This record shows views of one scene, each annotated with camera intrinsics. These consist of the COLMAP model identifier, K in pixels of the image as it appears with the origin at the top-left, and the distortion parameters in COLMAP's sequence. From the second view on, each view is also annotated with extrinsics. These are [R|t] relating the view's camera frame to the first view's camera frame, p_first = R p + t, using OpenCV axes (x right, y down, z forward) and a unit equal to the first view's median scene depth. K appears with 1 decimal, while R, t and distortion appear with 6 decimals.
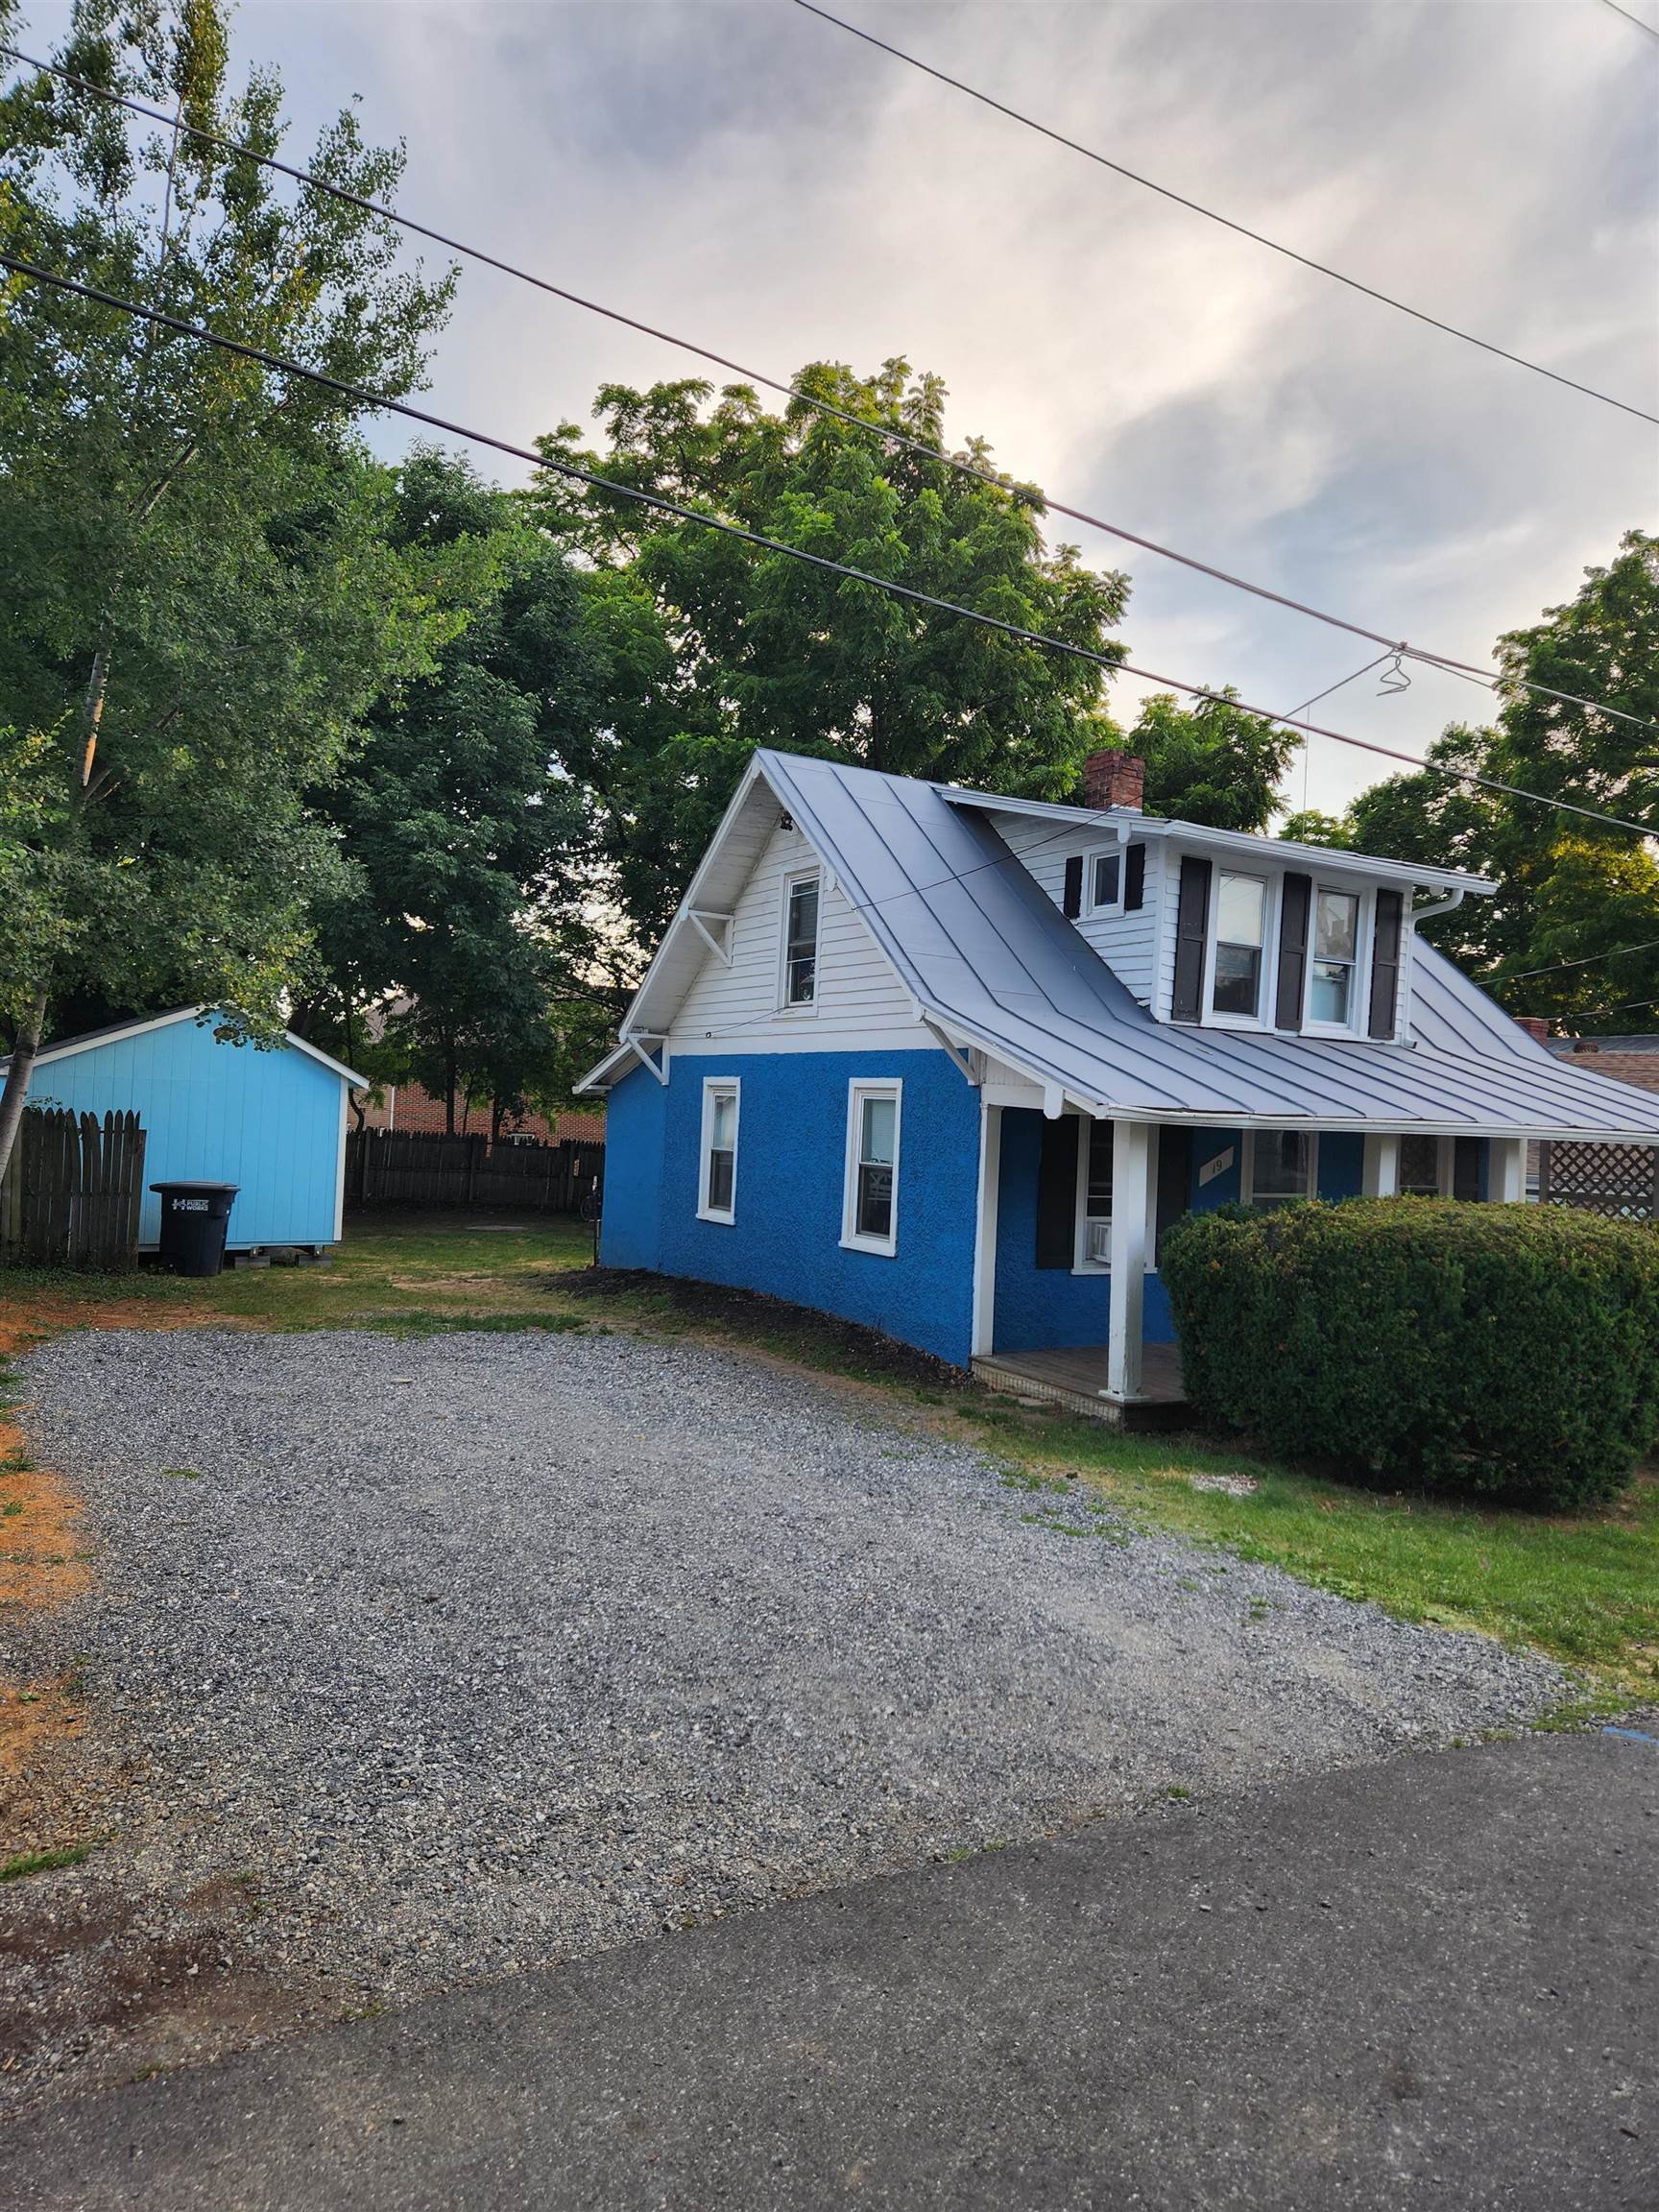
lens RADIAL K [[1477.4, 0, 814.7], [0, 1477.4, 1074.3], [0, 0, 1]] dist [0.077880, -0.067477]
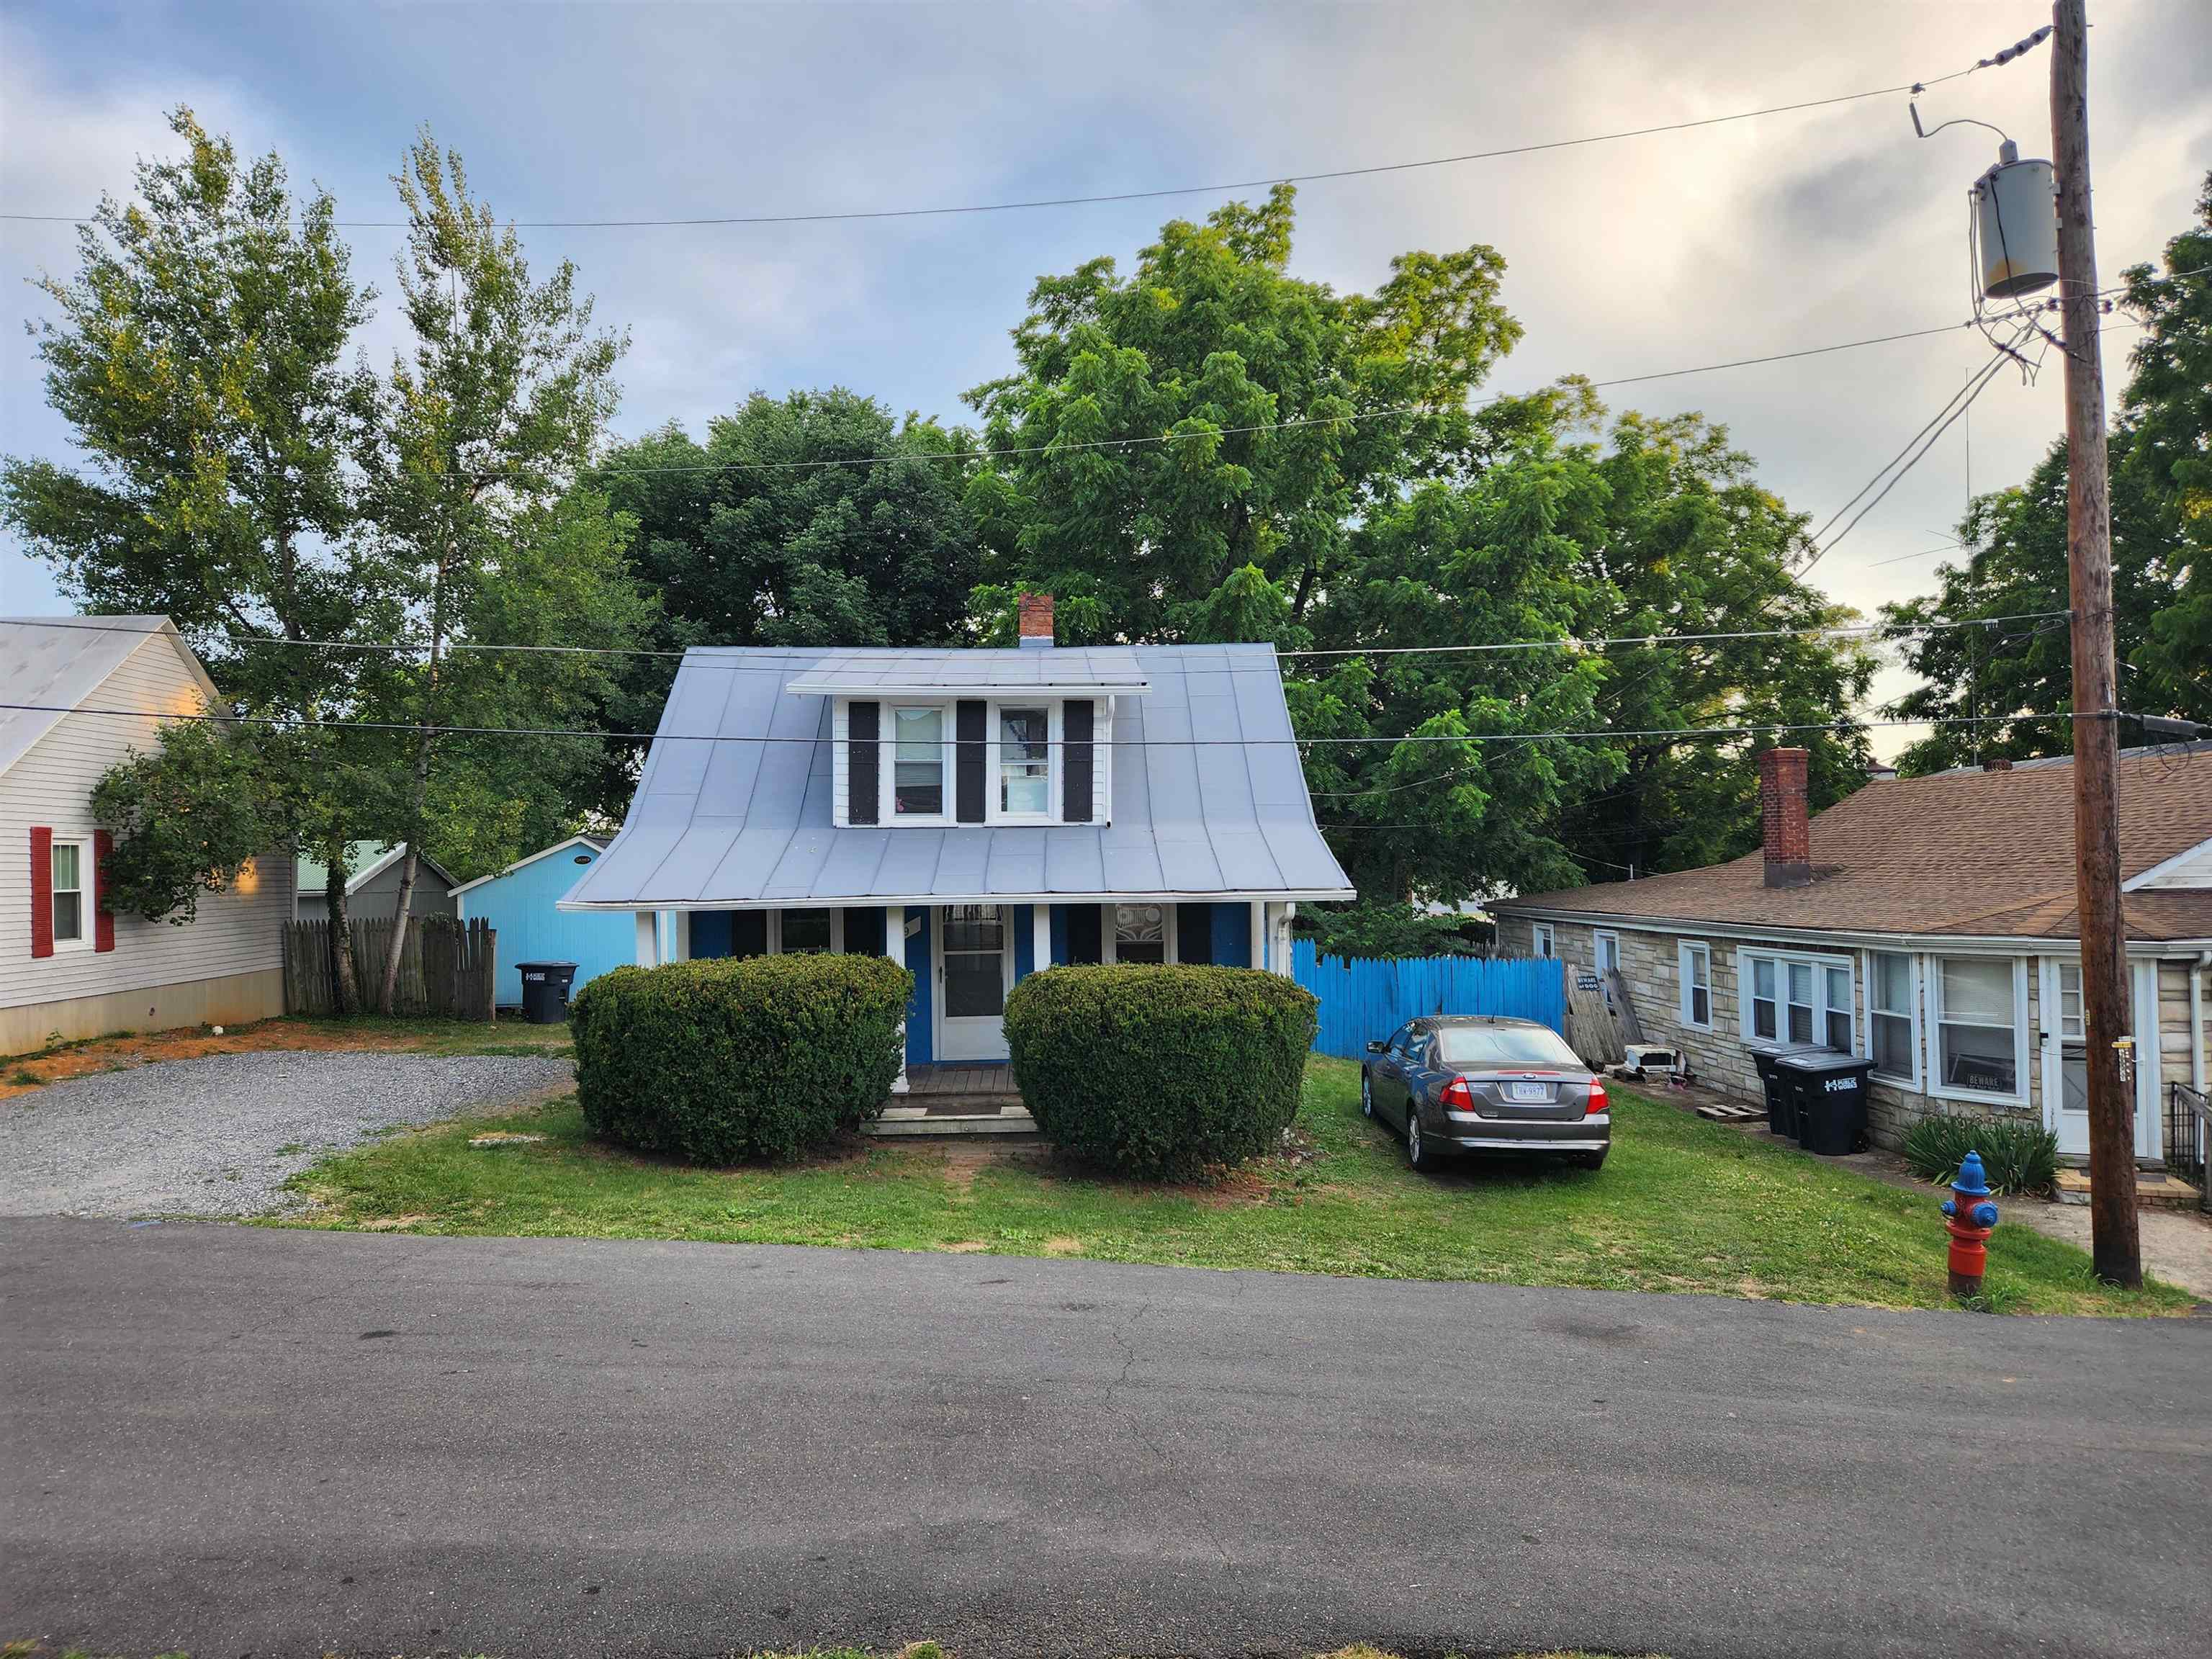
lens RADIAL K [[1477.4, 0, 1058.4], [0, 1477.4, 828.1], [0, 0, 1]] dist [0.077880, -0.067477]
pose [[0.869418, -0.068543, -0.489300, 0.966132], [0.064263, 0.997606, -0.025561, 0.011753], [0.489881, -0.009221, 0.871741, -0.065836]]
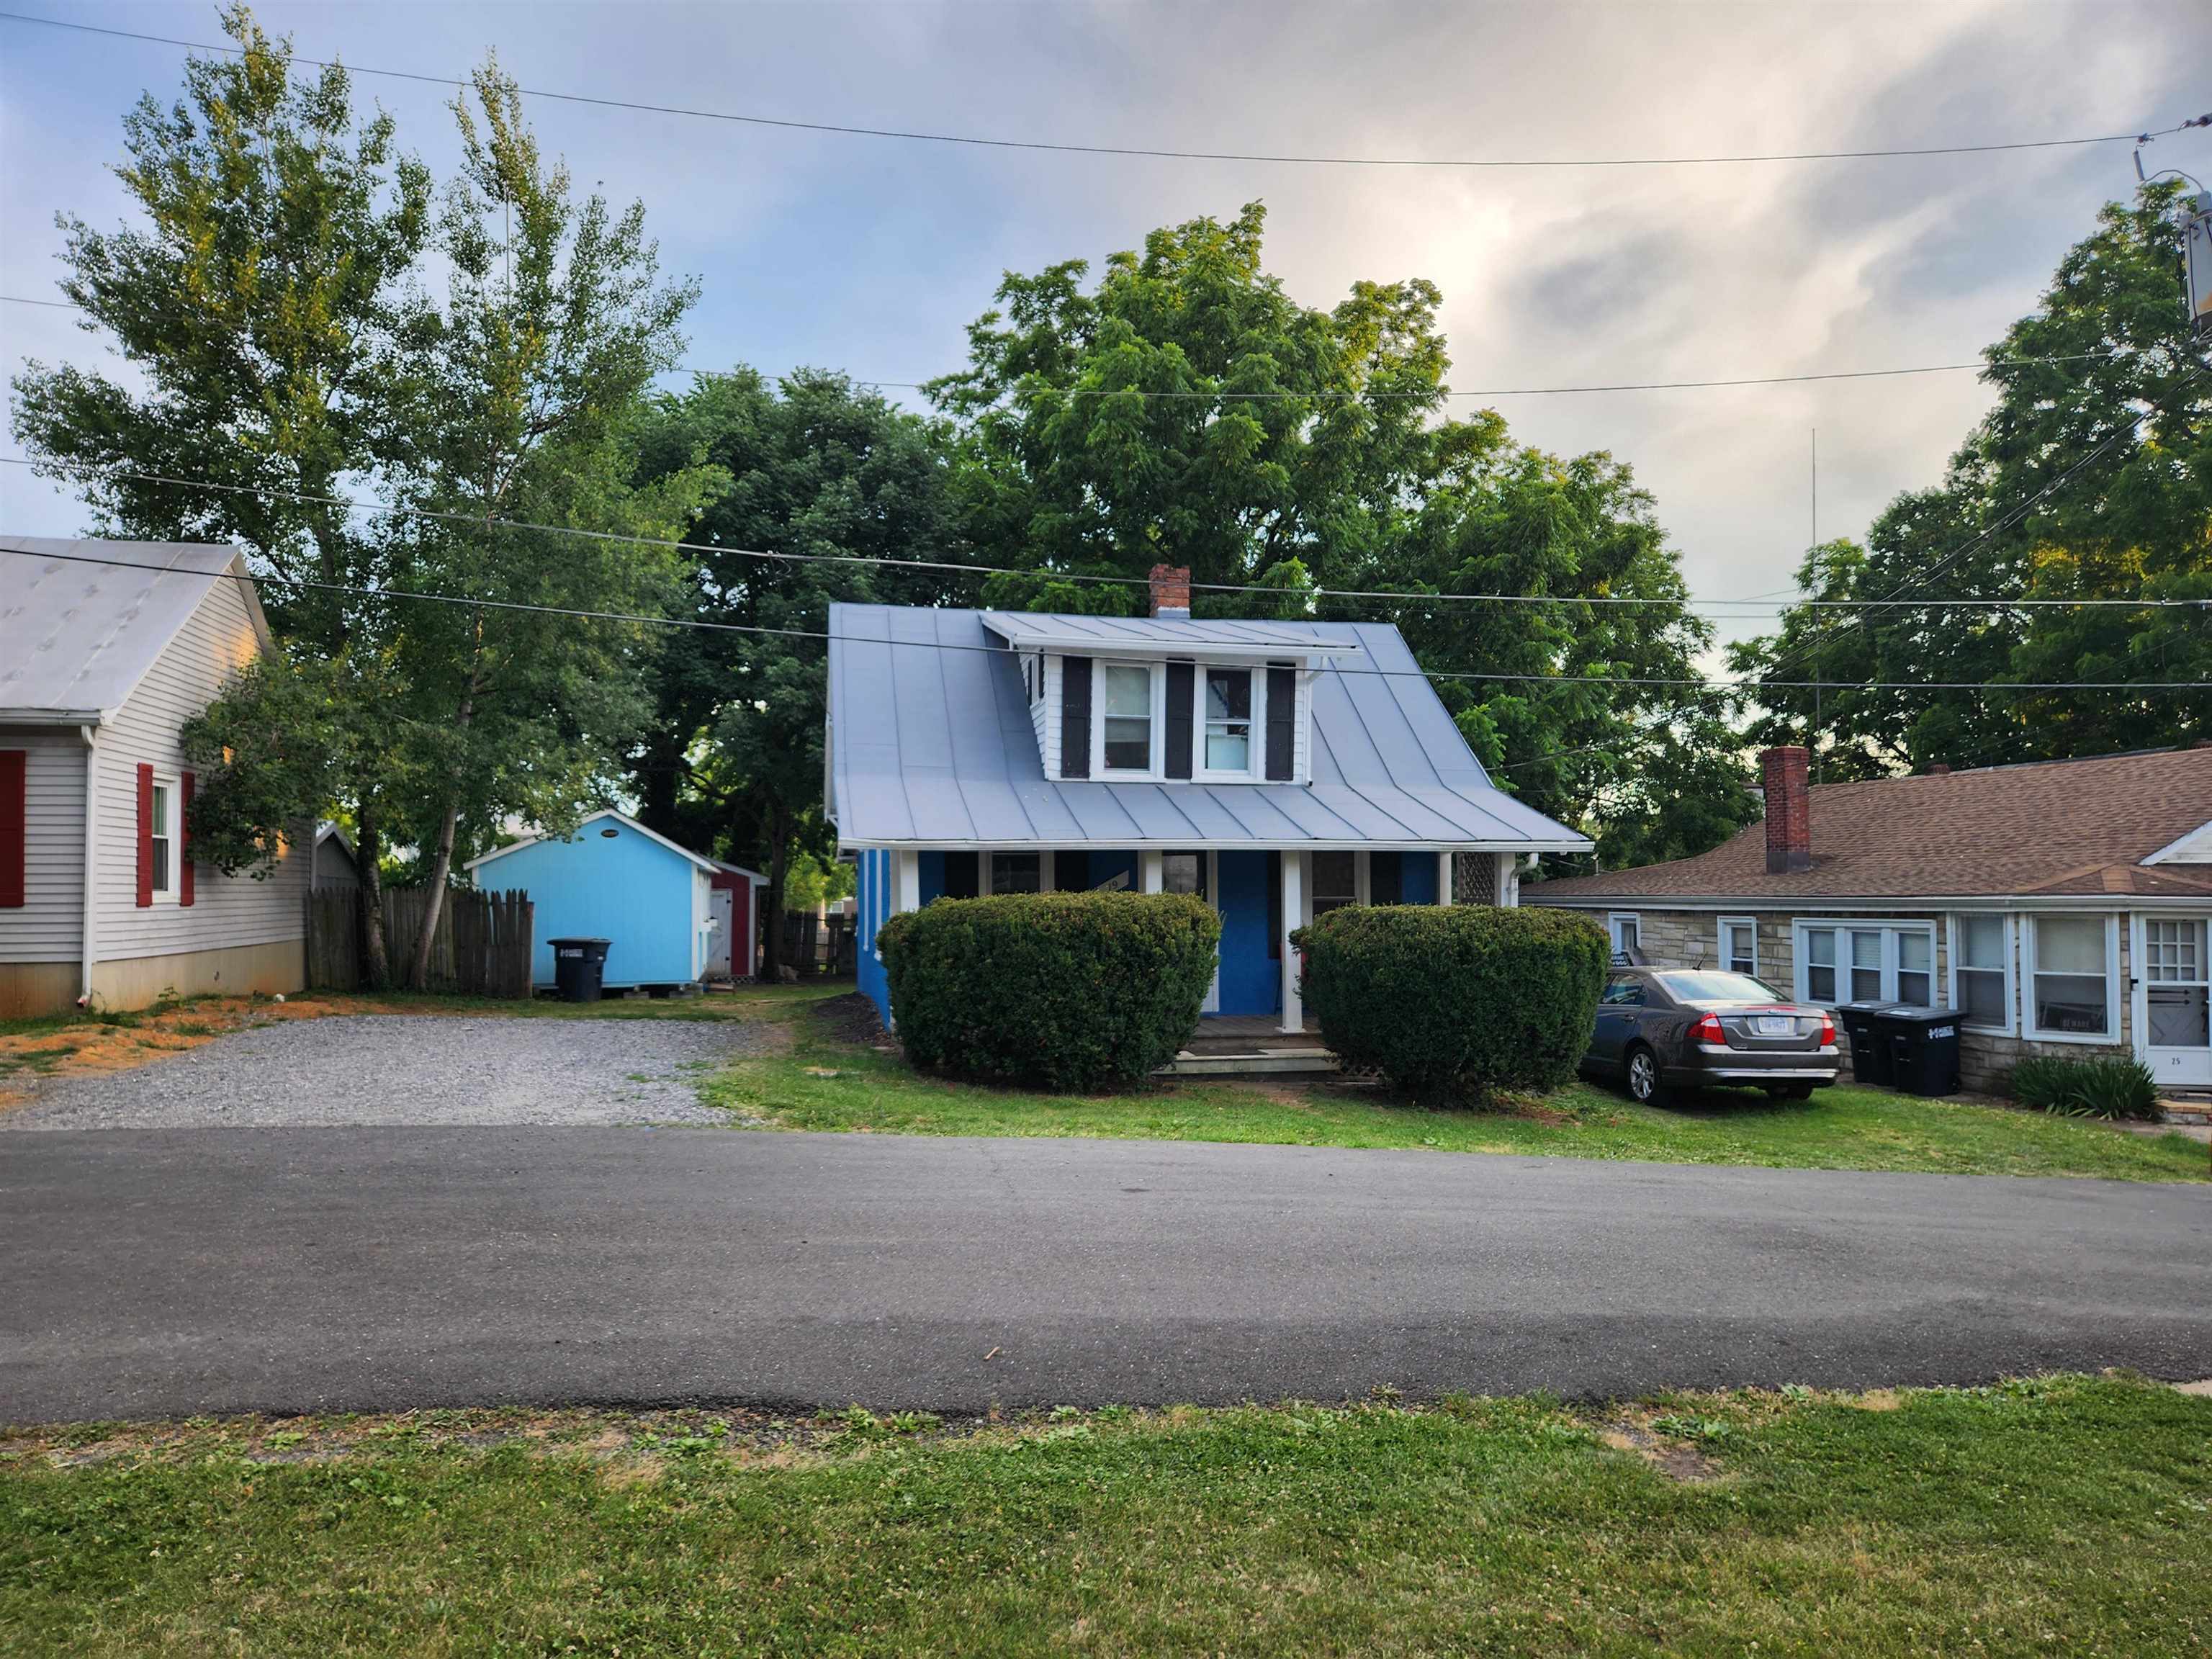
lens RADIAL K [[1477.4, 0, 1060.7], [0, 1477.4, 849.0], [0, 0, 1]] dist [0.077880, -0.067477]
pose [[0.940904, -0.056015, -0.334009, 0.624417], [0.051738, 0.998425, -0.021694, 0.051812], [0.334698, 0.003131, 0.942320, -0.239061]]
